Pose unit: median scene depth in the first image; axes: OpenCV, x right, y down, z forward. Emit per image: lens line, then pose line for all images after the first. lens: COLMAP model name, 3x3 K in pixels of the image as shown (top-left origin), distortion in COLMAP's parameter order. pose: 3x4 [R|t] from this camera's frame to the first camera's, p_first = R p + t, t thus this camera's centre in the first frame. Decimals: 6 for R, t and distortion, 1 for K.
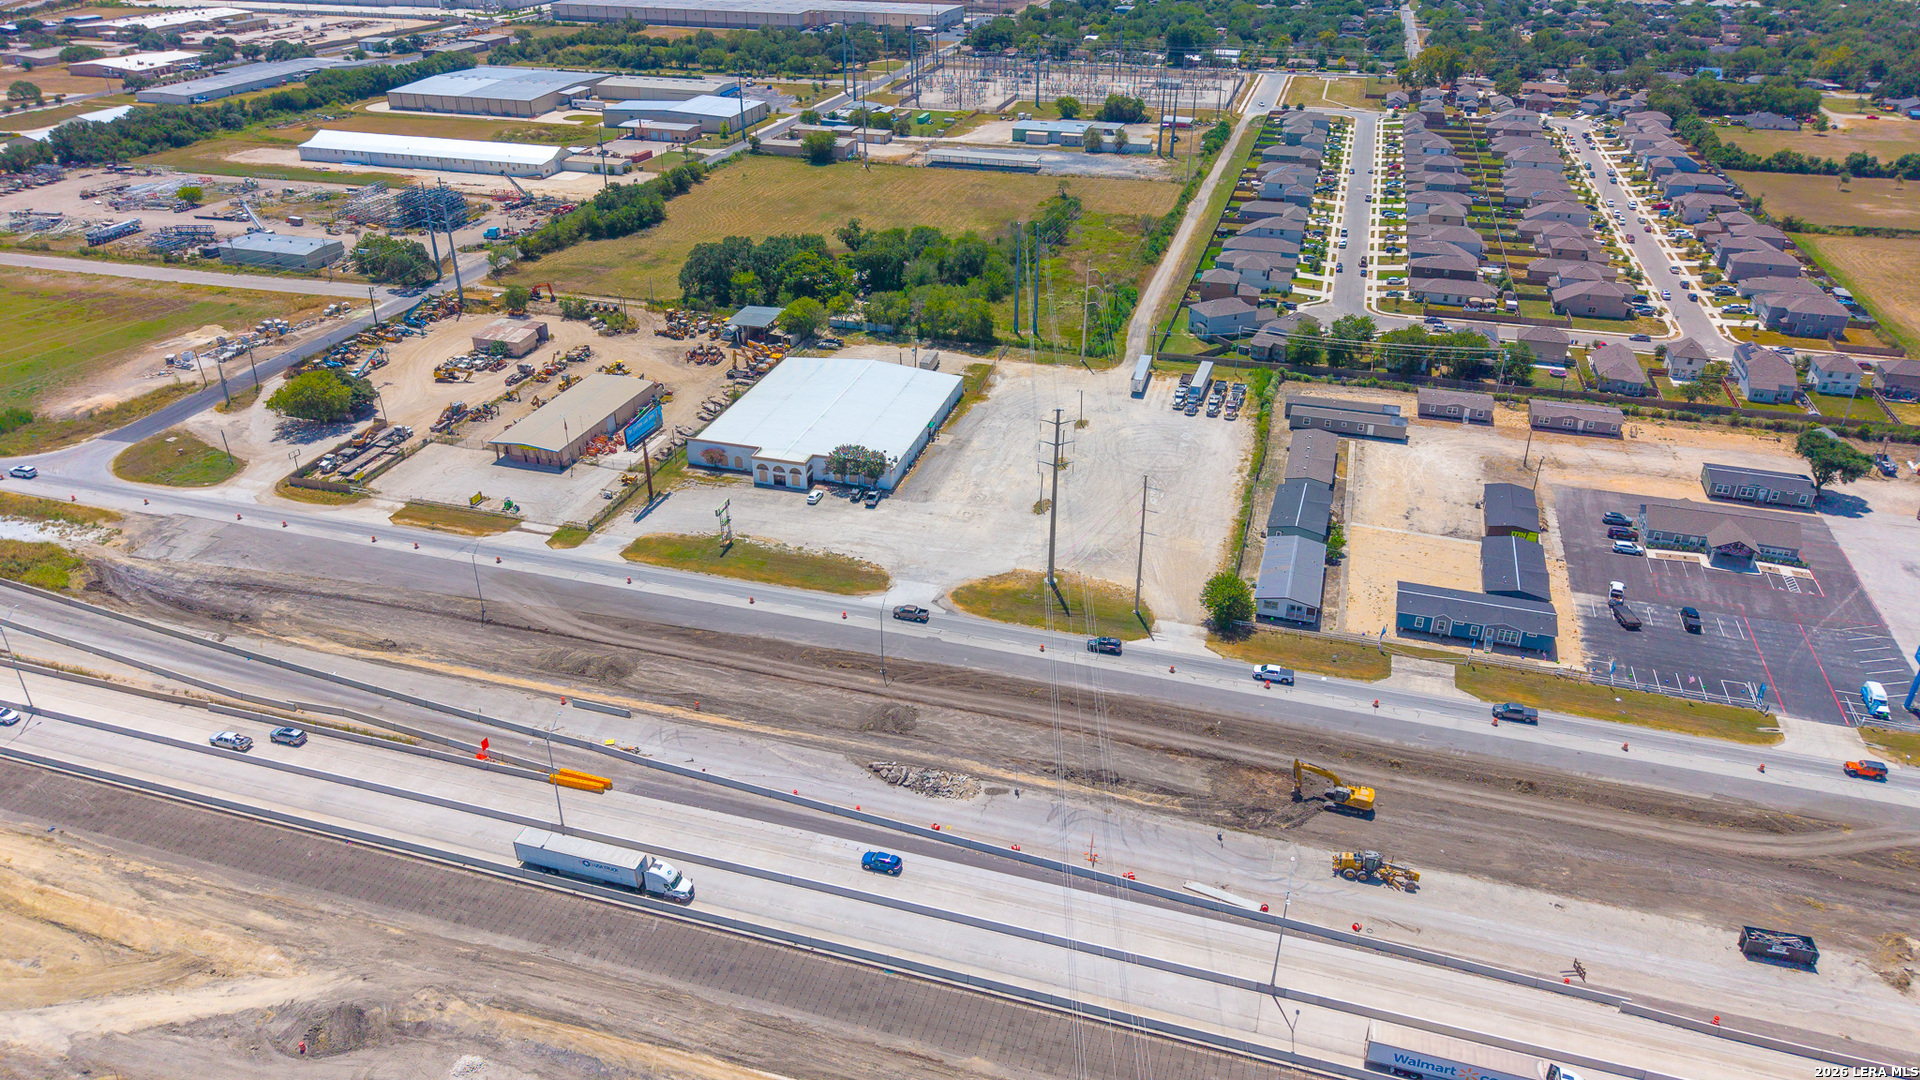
lens RADIAL K [[1271.1, 0, 954.2], [0, 1271.1, 532.8], [0, 0, 1]] dist [0.001191, -0.009222]
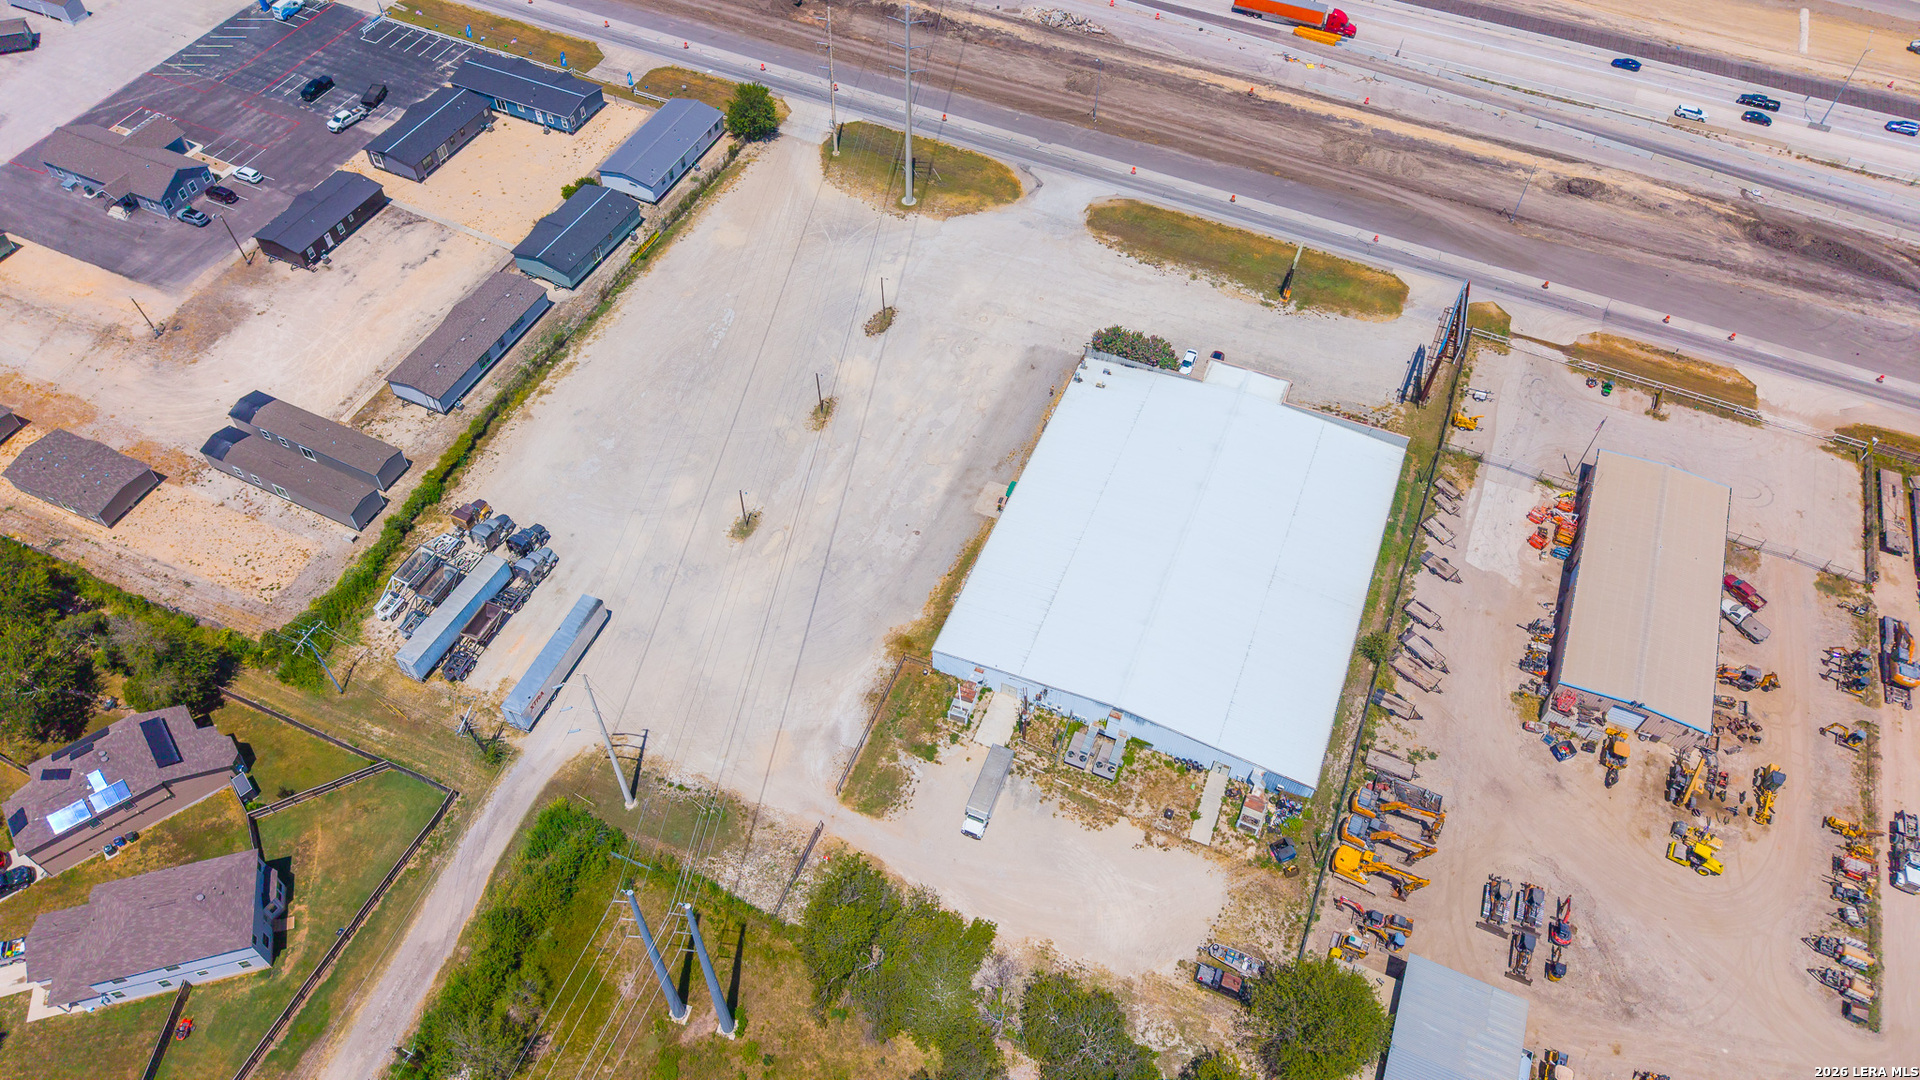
lens RADIAL K [[1271.1, 0, 958.5], [0, 1271.1, 530.1], [0, 0, 1]] dist [0.001191, -0.009222]
pose [[-0.992415, -0.107339, 0.059929, -0.037208], [0.040376, 0.175852, 0.983588, -0.801064], [-0.116116, 0.978547, -0.170184, 1.355554]]
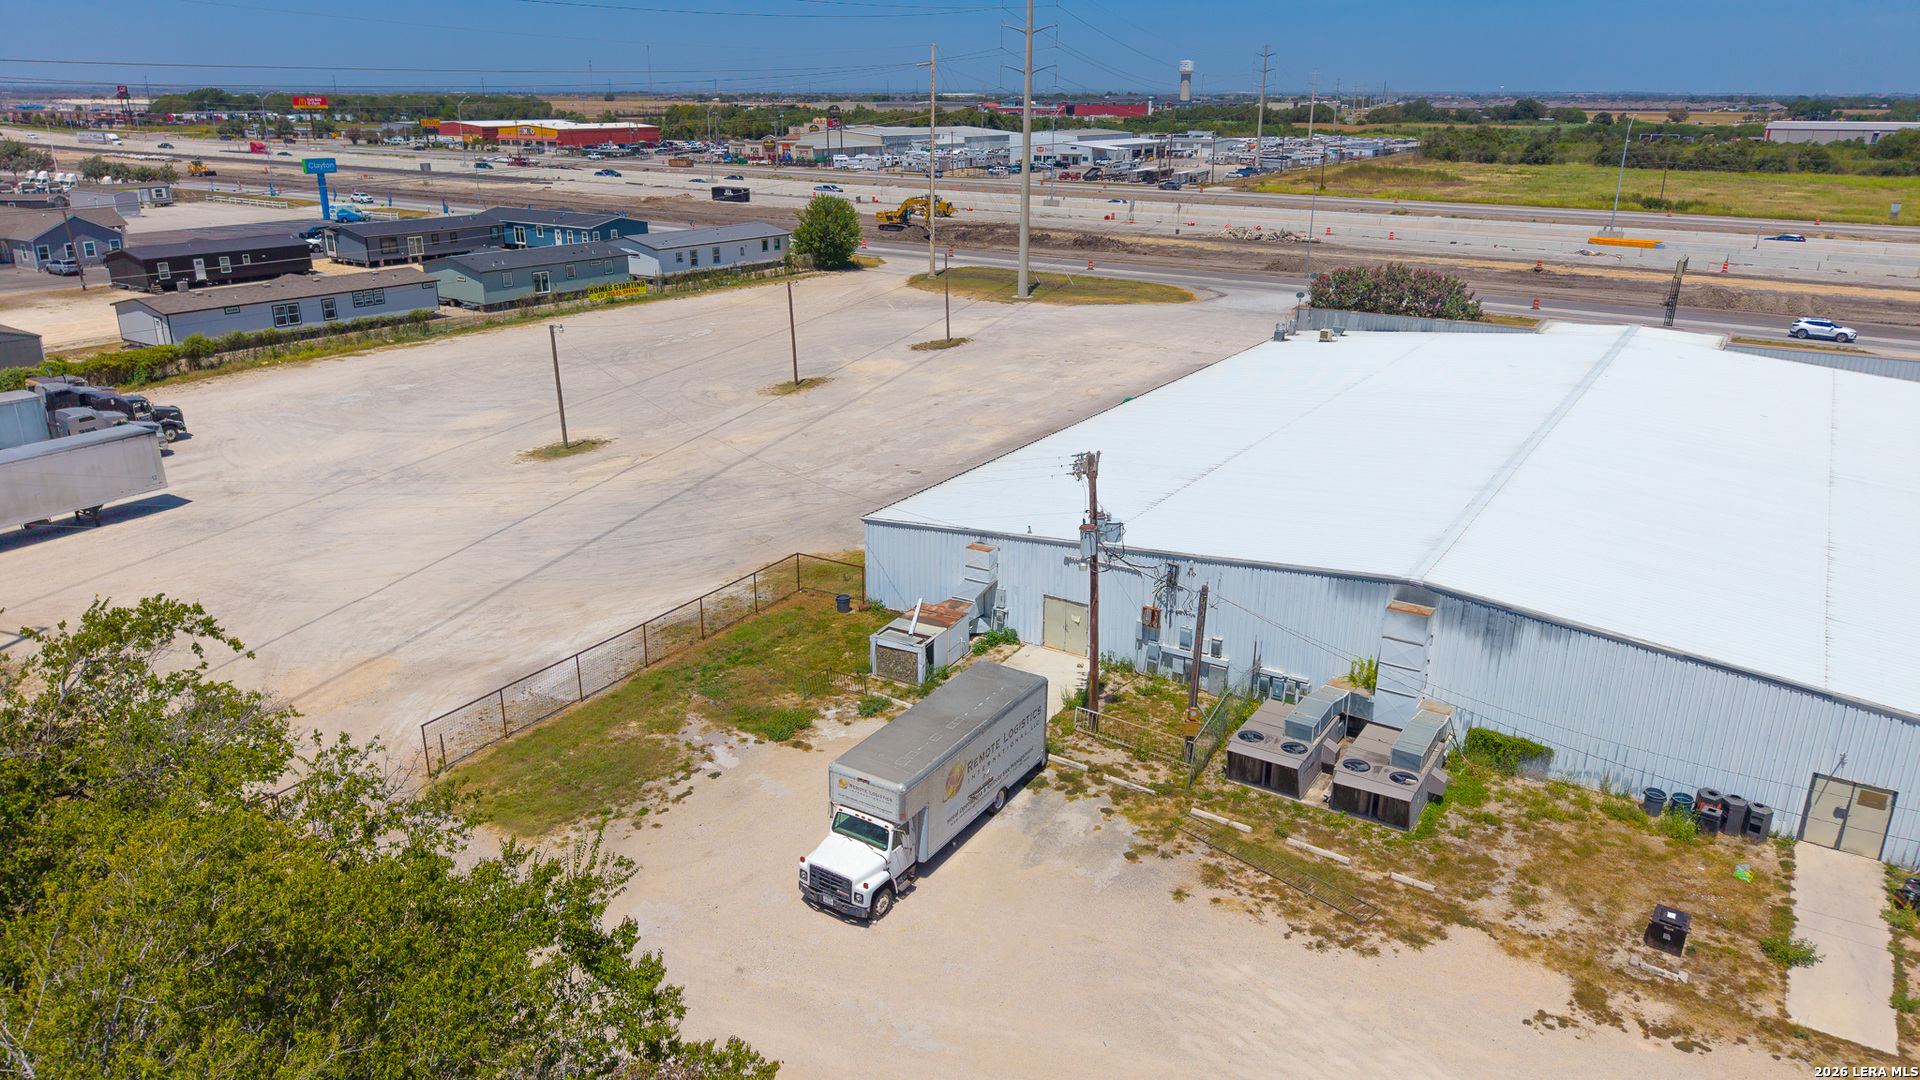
lens RADIAL K [[1271.1, 0, 964.1], [0, 1271.1, 551.3], [0, 0, 1]] dist [0.001191, -0.009222]
pose [[-0.955415, -0.102055, 0.277068, -0.075062], [0.133789, 0.686881, 0.714350, -0.310587], [-0.263216, 0.719569, -0.642602, 1.457559]]
